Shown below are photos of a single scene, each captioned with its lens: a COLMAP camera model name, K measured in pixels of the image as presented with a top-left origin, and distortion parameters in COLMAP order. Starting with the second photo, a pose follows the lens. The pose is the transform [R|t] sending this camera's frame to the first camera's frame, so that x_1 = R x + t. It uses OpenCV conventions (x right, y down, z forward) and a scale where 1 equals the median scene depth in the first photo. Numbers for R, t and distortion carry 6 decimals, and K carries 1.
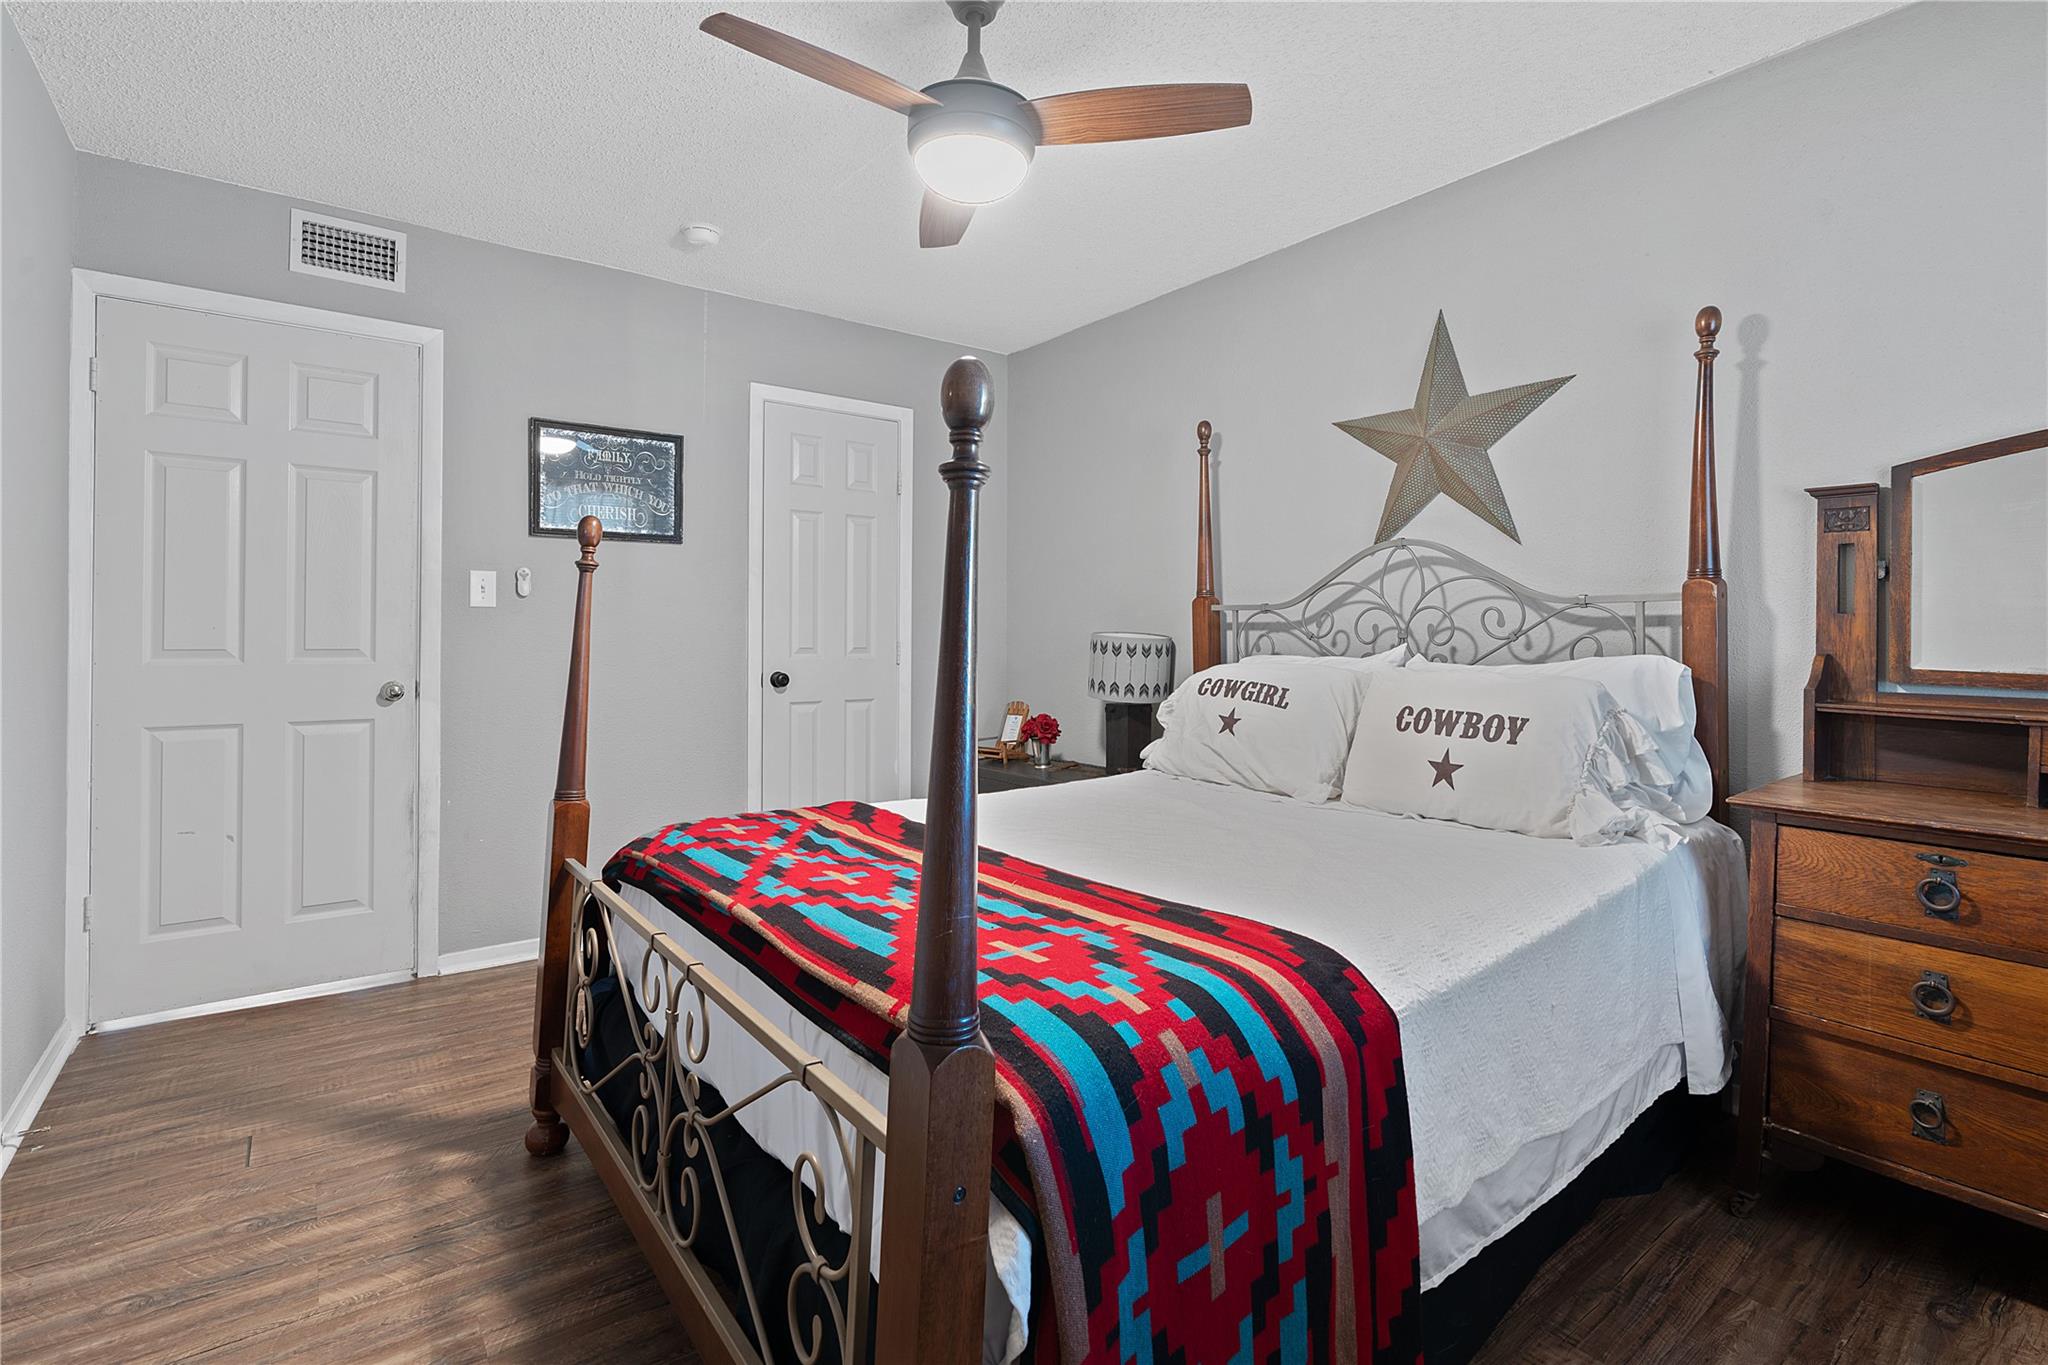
lens RADIAL K [[949.4, 0, 1021.2], [0, 949.4, 636.4], [0, 0, 1]] dist [-0.003351, -0.000535]
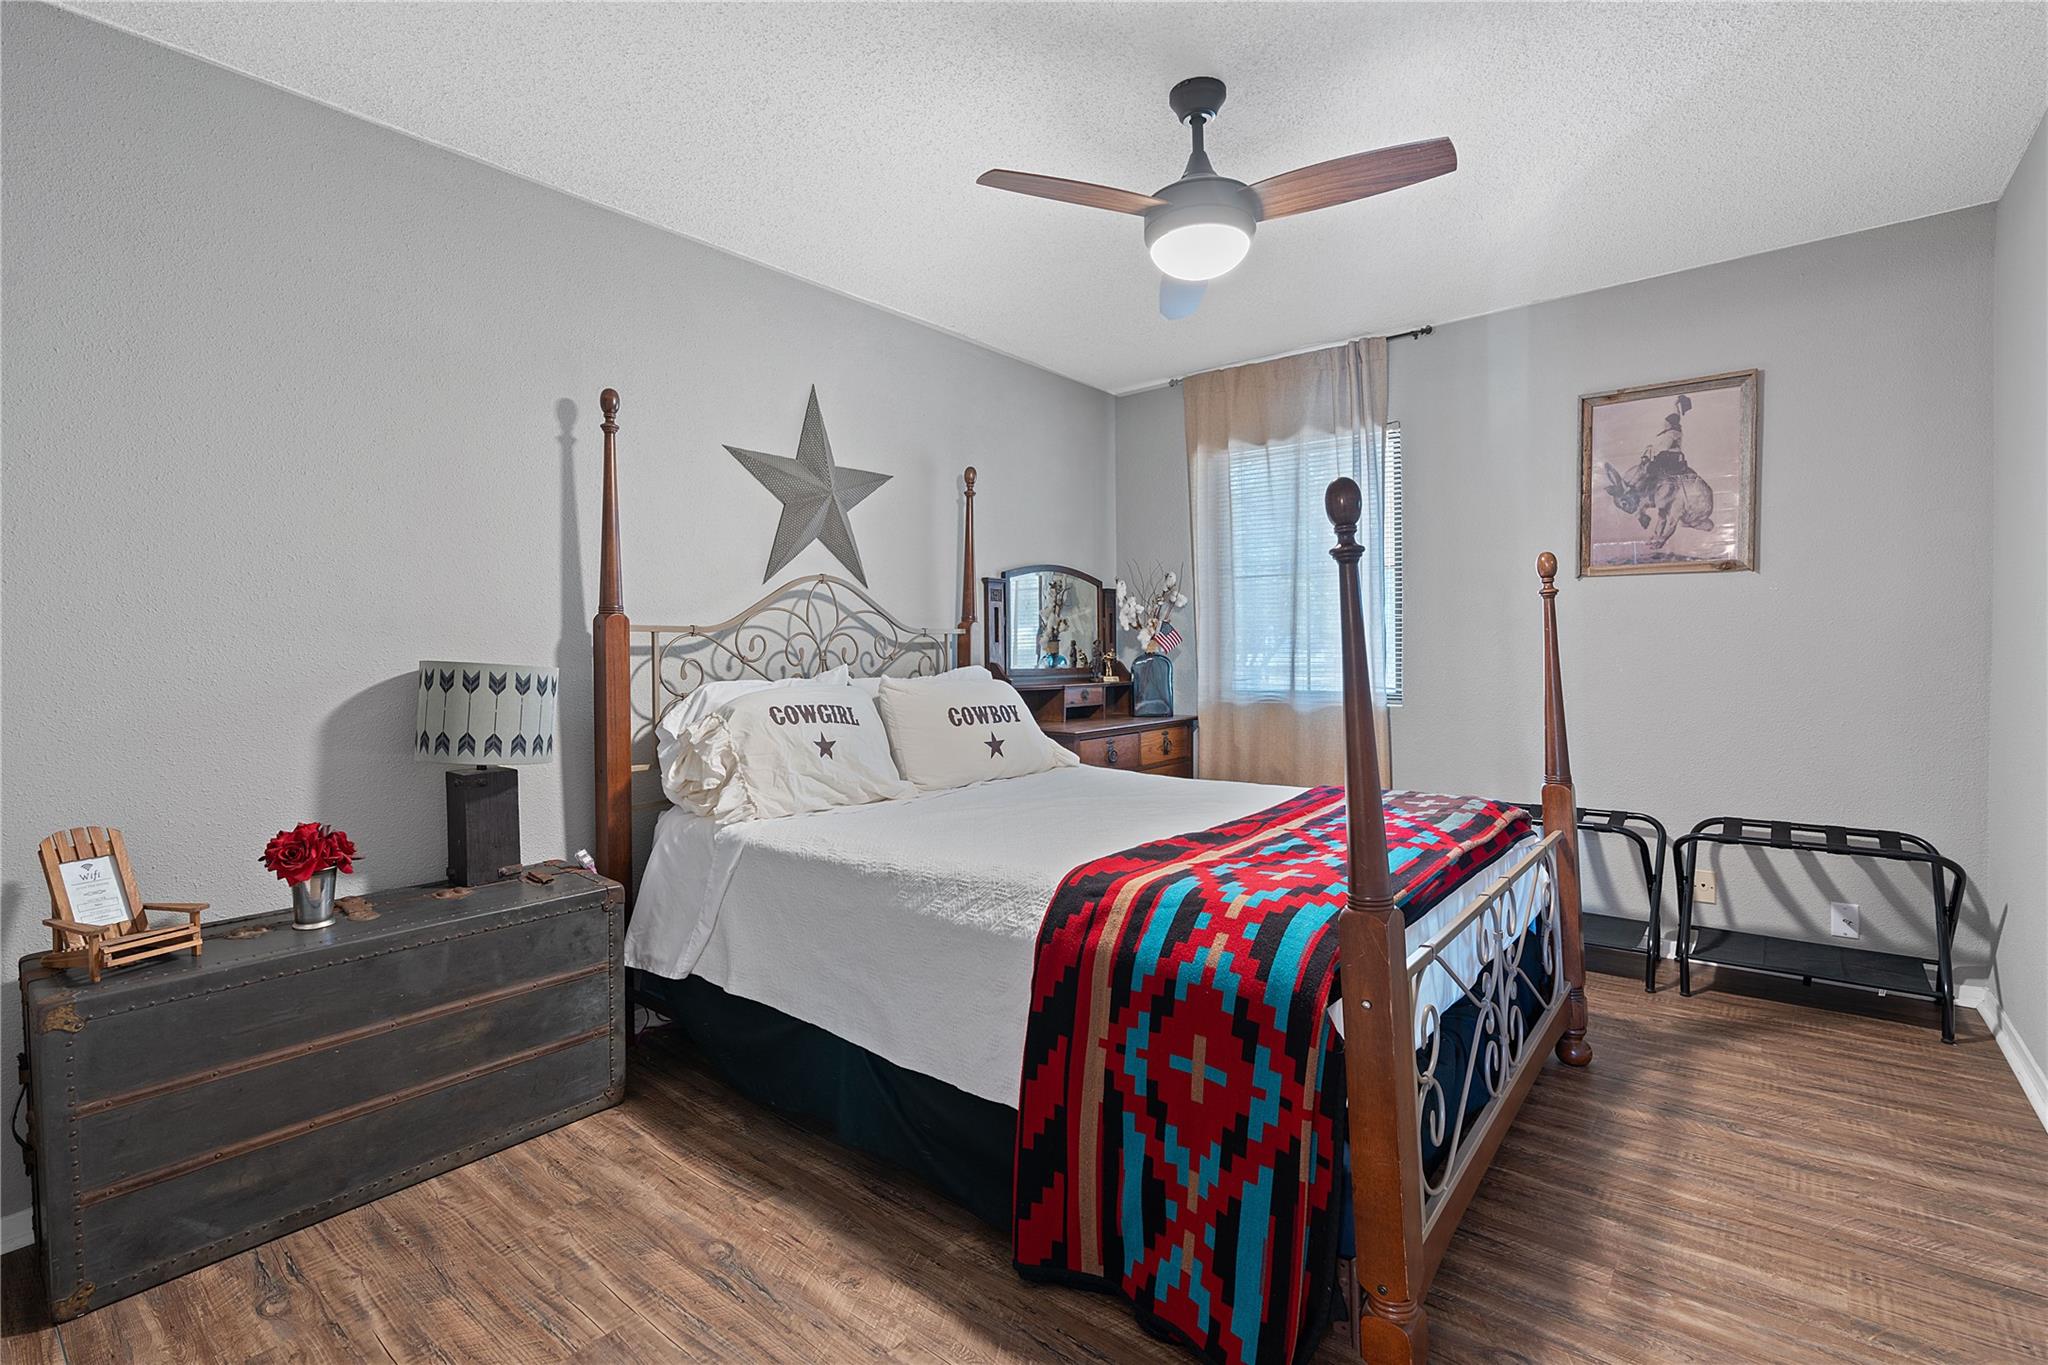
lens RADIAL K [[950.7, 0, 1024.0], [0, 950.7, 682.5], [0, 0, 1]] dist [-0.000551, 0.001004]
pose [[-0.247667, -0.032973, 0.968284, -0.841679], [0.016846, 0.999123, 0.038332, -0.011670], [-0.968699, 0.025805, -0.246894, 1.111927]]
